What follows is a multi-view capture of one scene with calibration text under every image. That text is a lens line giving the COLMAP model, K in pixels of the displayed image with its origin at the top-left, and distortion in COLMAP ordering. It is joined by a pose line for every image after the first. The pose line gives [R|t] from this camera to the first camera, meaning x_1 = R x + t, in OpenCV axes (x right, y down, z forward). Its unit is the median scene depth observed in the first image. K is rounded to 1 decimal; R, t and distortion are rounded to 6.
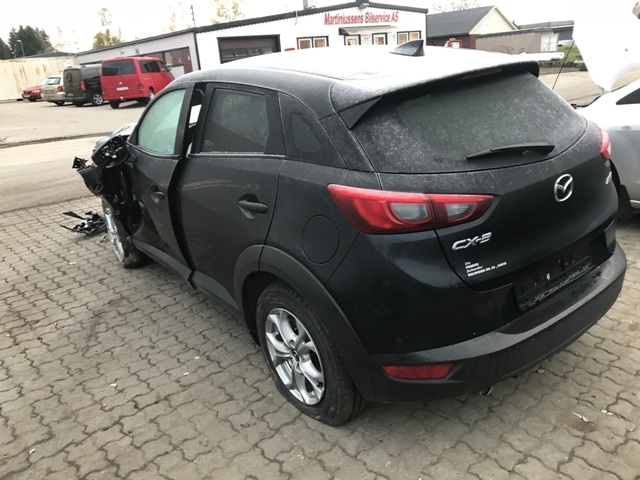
lens RADIAL K [[522.2, 0, 318.5], [0, 522.2, 239.0], [0, 0, 1]] dist [0.030478, -0.009922]
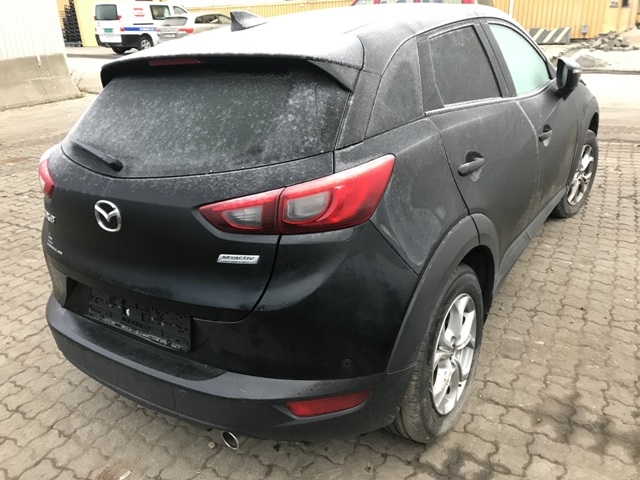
lens RADIAL K [[522.2, 0, 318.7], [0, 522.2, 241.5], [0, 0, 1]] dist [0.030478, -0.009922]
pose [[0.334134, 0.431495, -0.837954, 1.232179], [-0.302463, 0.891119, 0.338265, -0.421247], [0.892676, 0.140425, 0.428264, 0.915782]]
